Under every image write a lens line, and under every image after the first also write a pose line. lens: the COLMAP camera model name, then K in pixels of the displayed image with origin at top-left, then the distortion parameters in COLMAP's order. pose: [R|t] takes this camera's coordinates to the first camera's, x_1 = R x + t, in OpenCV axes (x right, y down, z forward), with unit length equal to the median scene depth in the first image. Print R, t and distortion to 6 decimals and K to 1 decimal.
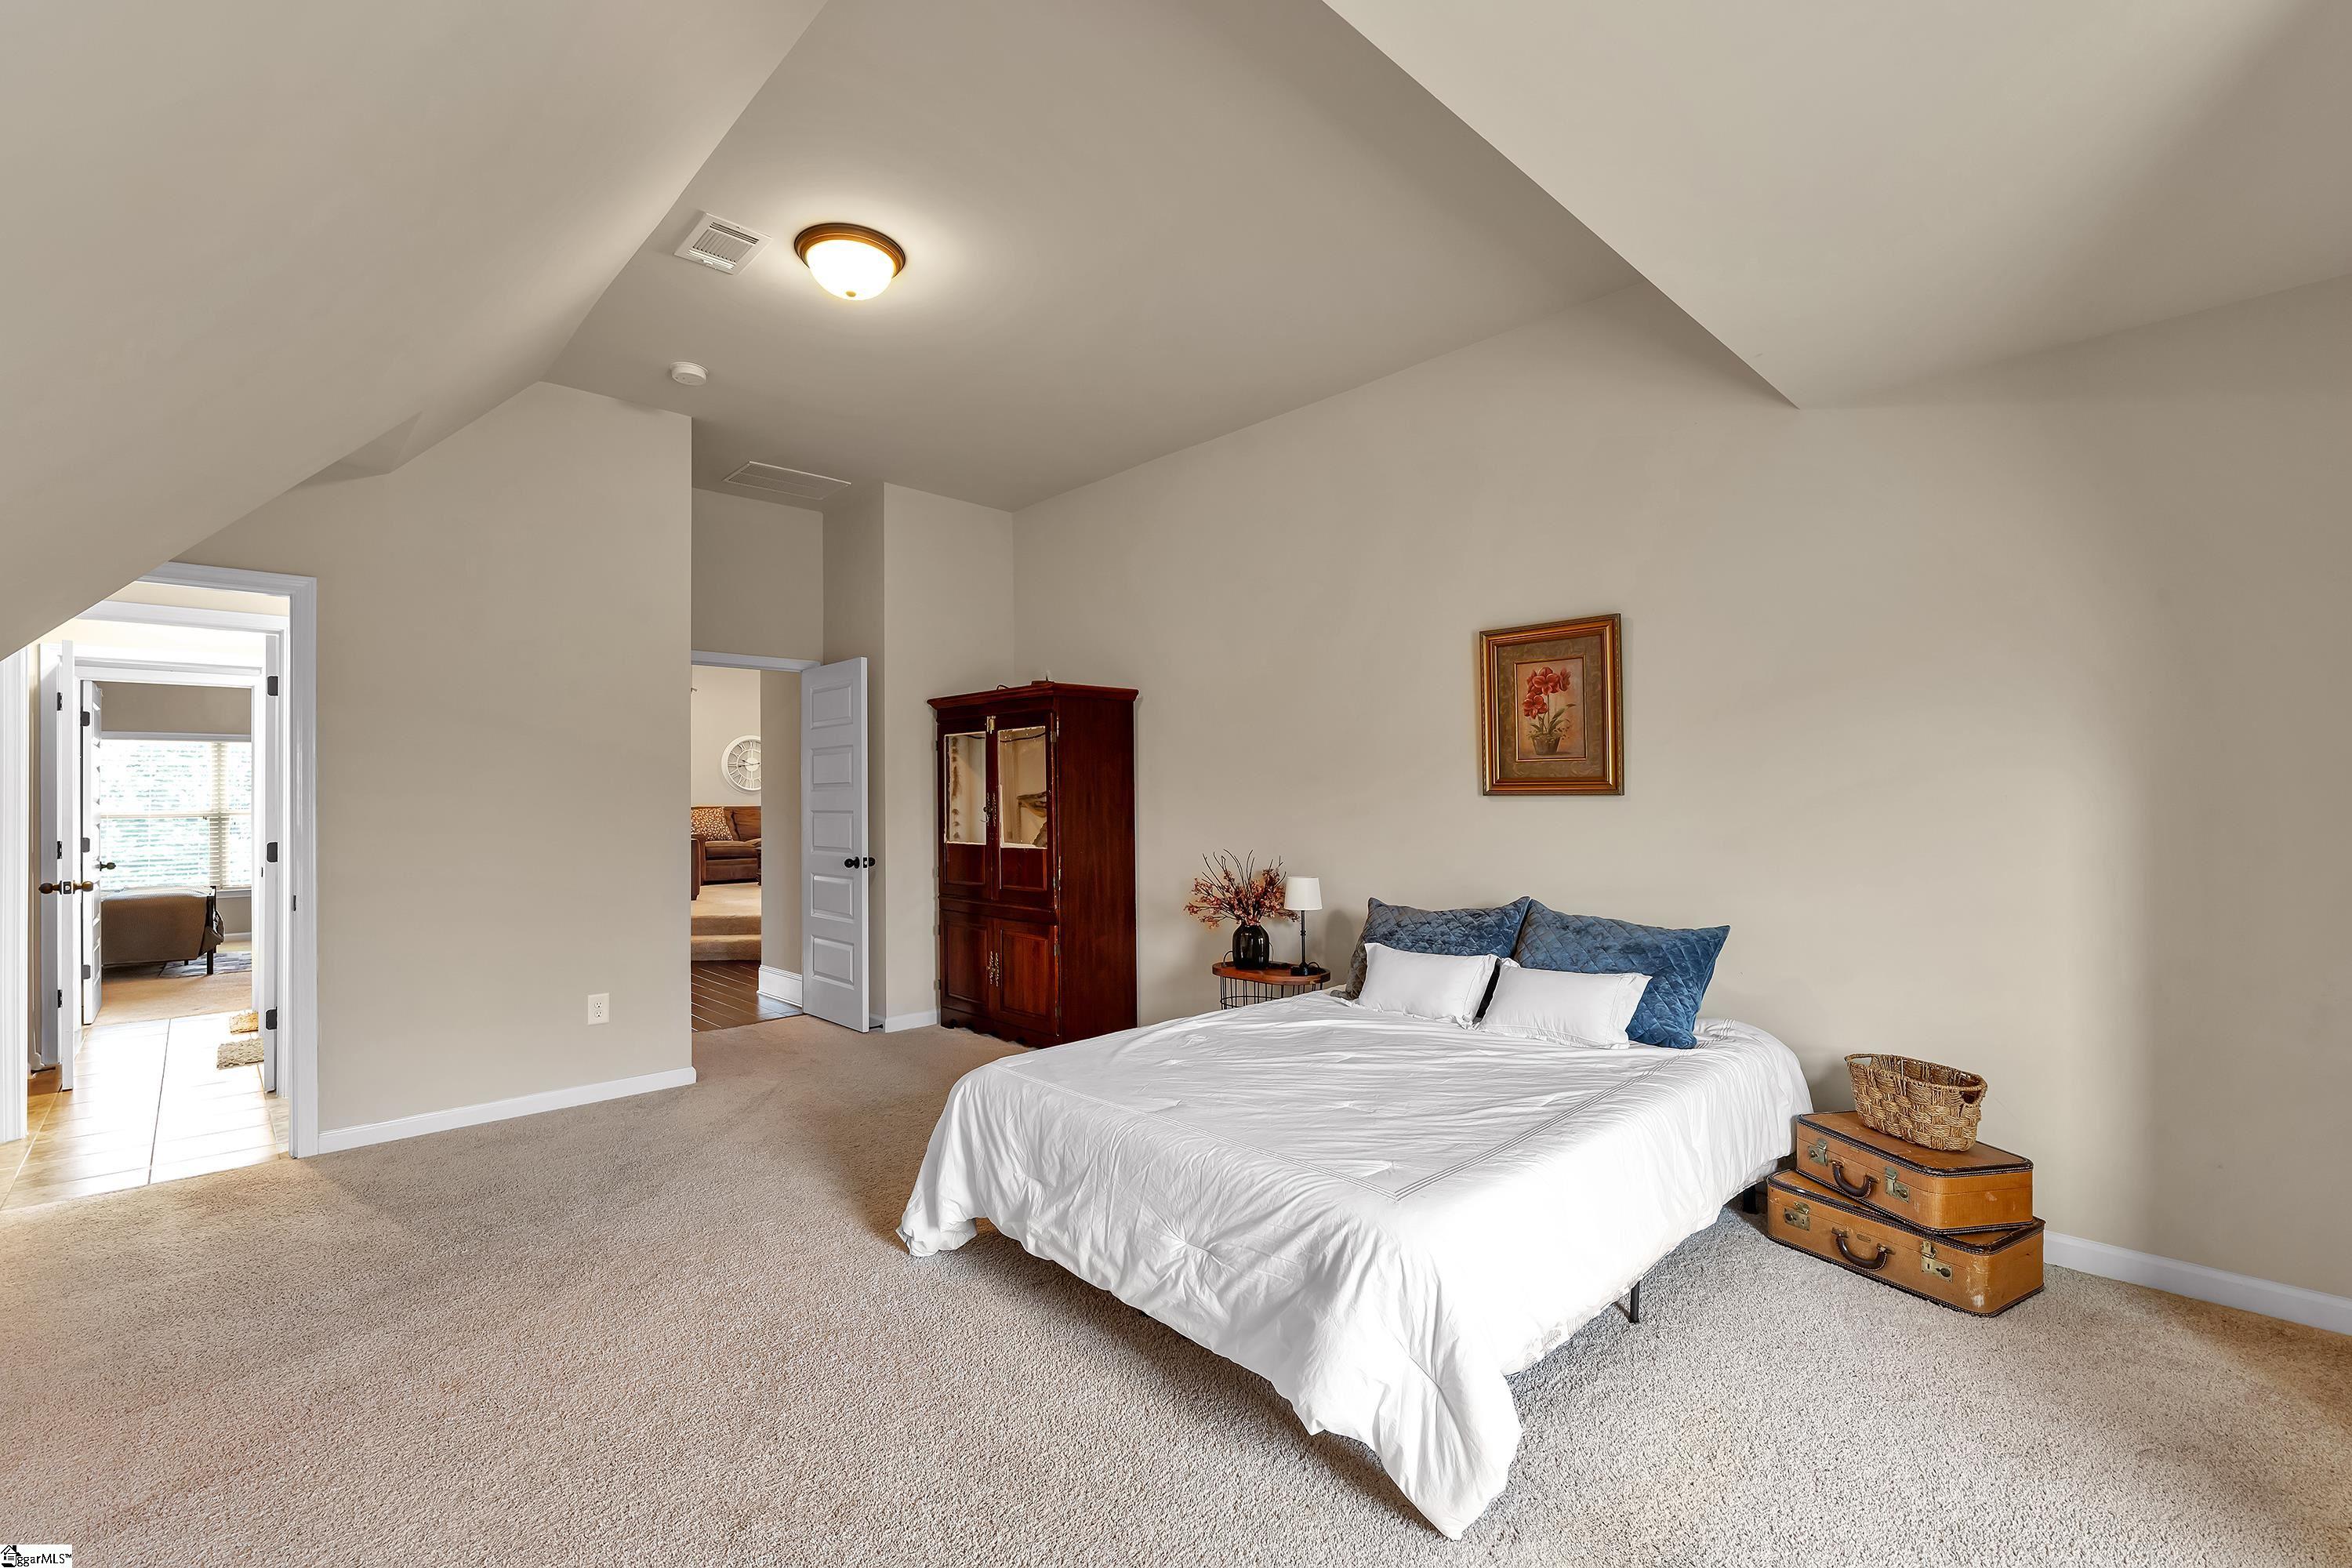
lens RADIAL K [[1032.8, 0, 1177.4], [0, 1032.8, 788.1], [0, 0, 1]] dist [-0.004412, -0.000306]
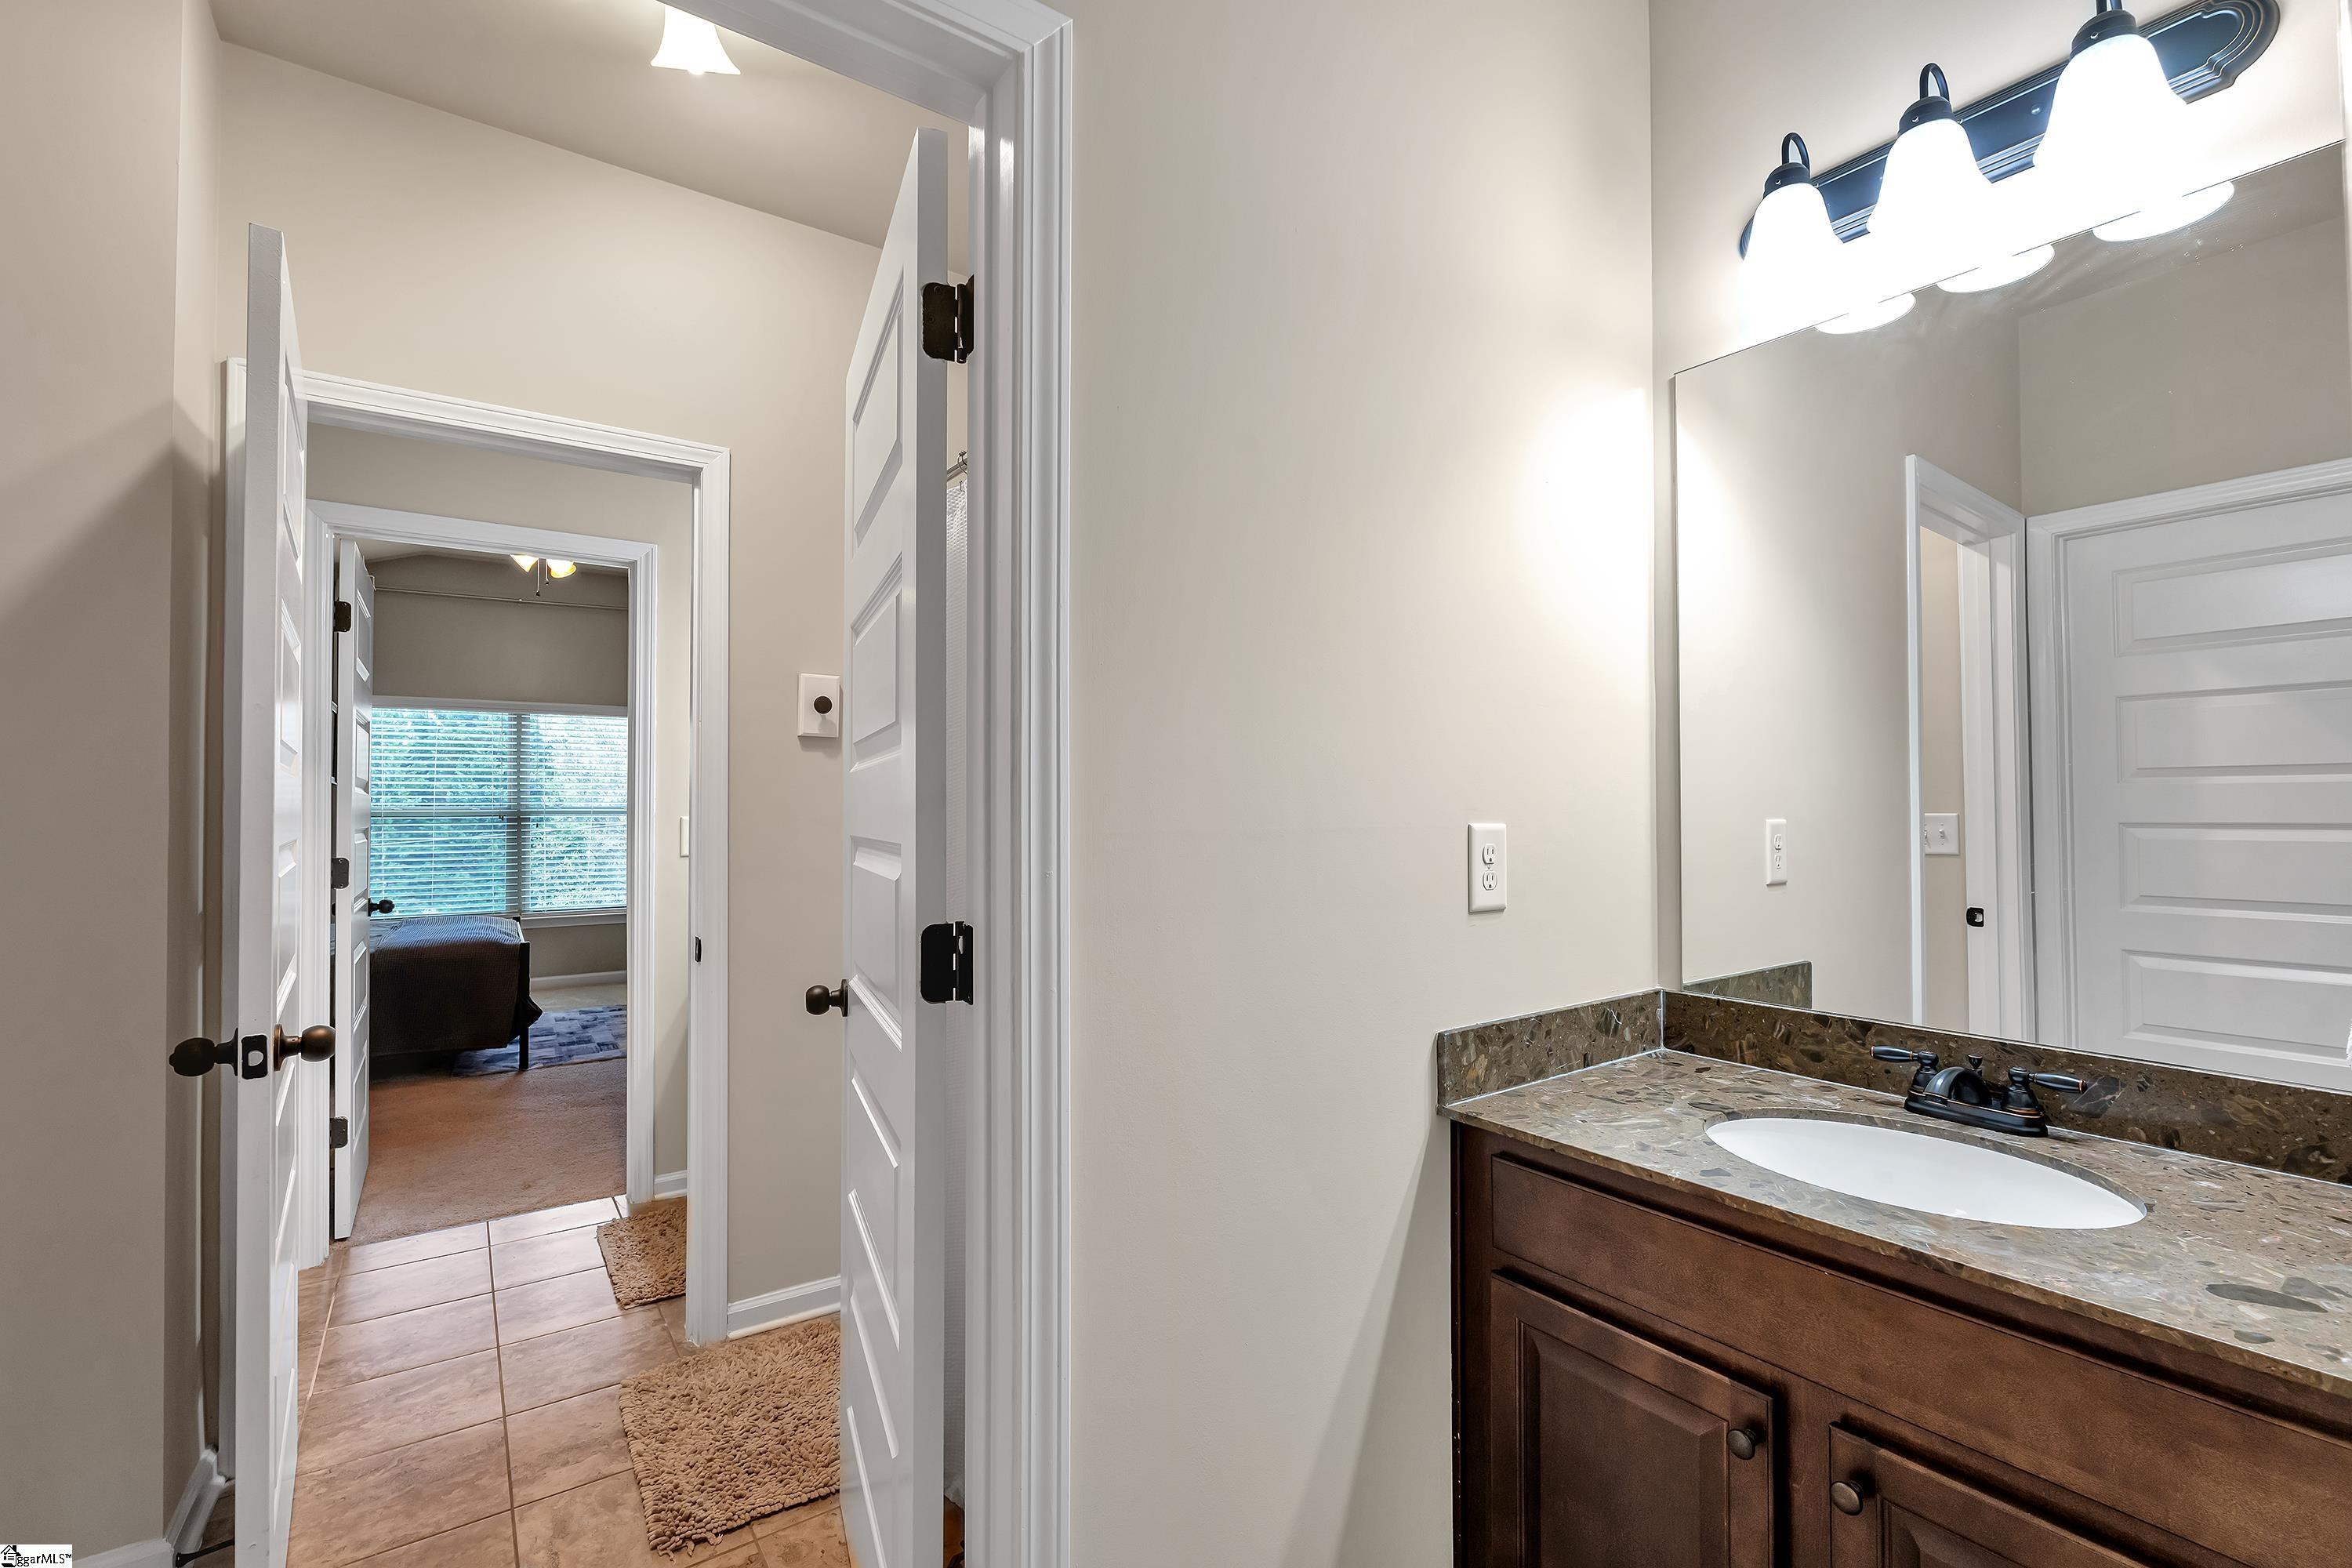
lens RADIAL K [[1089.8, 0, 1182.7], [0, 1089.8, 788.6], [0, 0, 1]] dist [-0.003377, -0.000795]
pose [[0.985278, 0.005042, -0.170887, -0.521962], [-0.005567, 0.999981, -0.002596, 0.014480], [0.170870, 0.003509, 0.985287, 0.502190]]
